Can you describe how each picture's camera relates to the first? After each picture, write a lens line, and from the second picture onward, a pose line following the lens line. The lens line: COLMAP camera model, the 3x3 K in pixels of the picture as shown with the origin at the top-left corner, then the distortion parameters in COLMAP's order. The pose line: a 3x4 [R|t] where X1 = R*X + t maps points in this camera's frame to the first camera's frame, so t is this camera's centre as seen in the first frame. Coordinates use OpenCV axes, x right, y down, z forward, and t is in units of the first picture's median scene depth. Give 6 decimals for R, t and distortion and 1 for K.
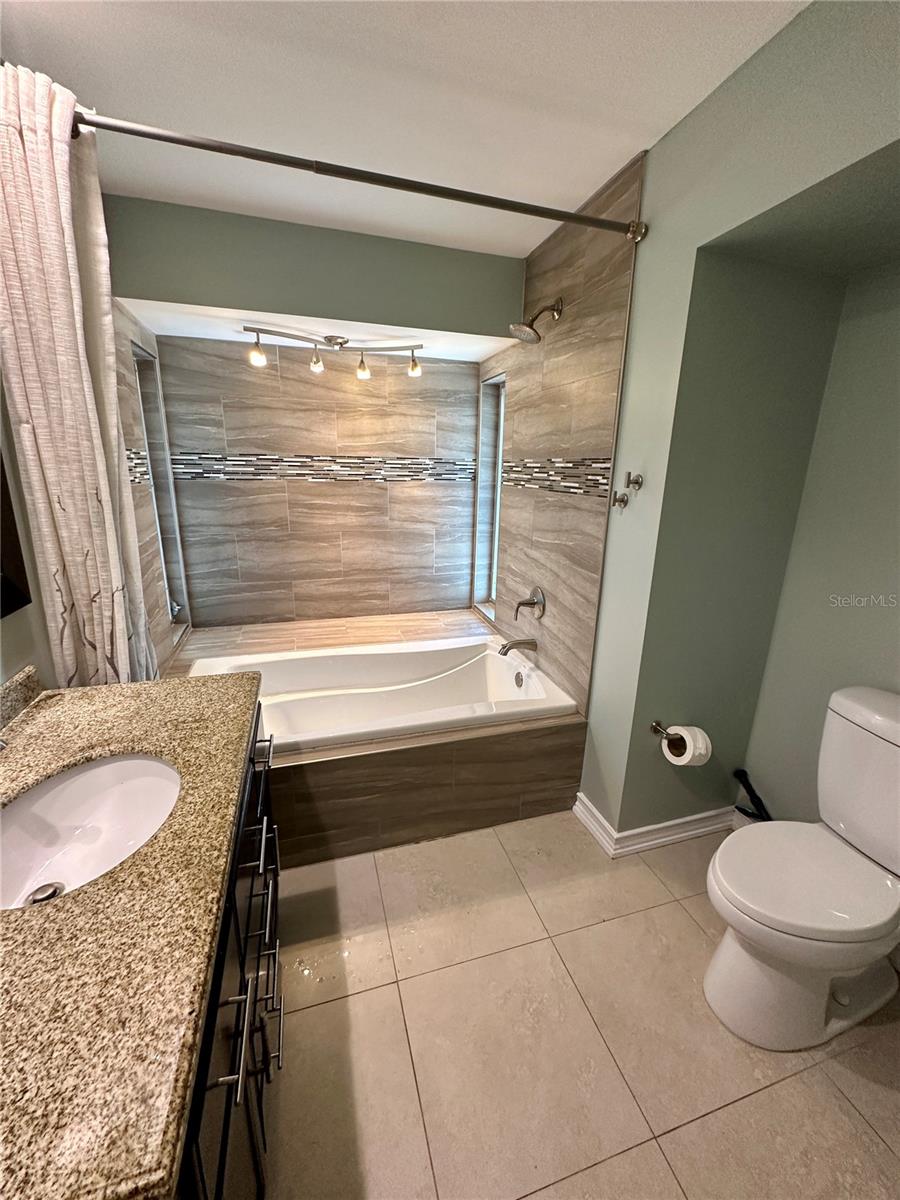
lens RADIAL K [[478.7, 0, 450.6], [0, 478.7, 598.8], [0, 0, 1]] dist [-0.002625, 0.000421]
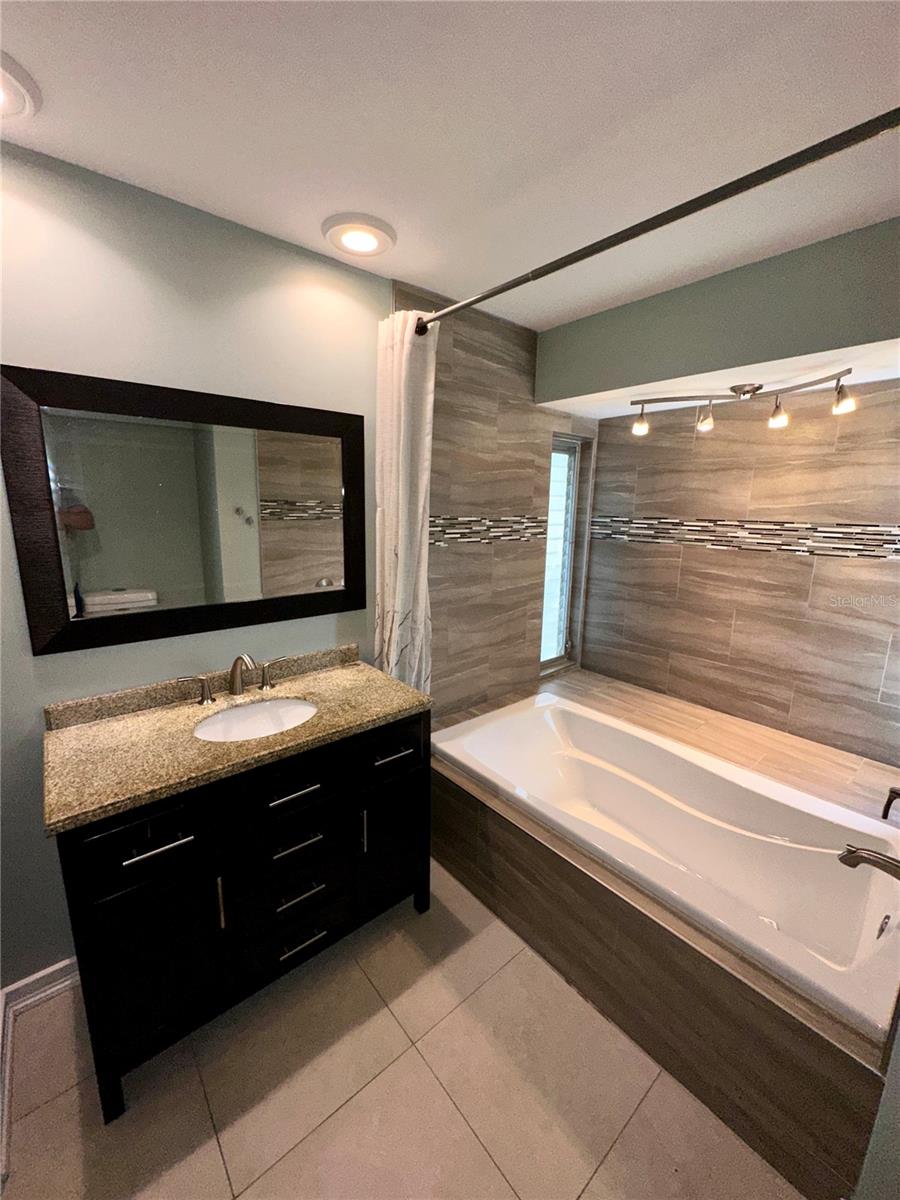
lens RADIAL K [[478.7, 0, 450.6], [0, 478.7, 598.8], [0, 0, 1]] dist [-0.002625, 0.000421]
pose [[0.397033, 0.165236, -0.902808, 0.331519], [-0.256016, 0.964555, 0.063947, -0.090127], [0.881374, 0.205744, 0.425264, 0.225687]]
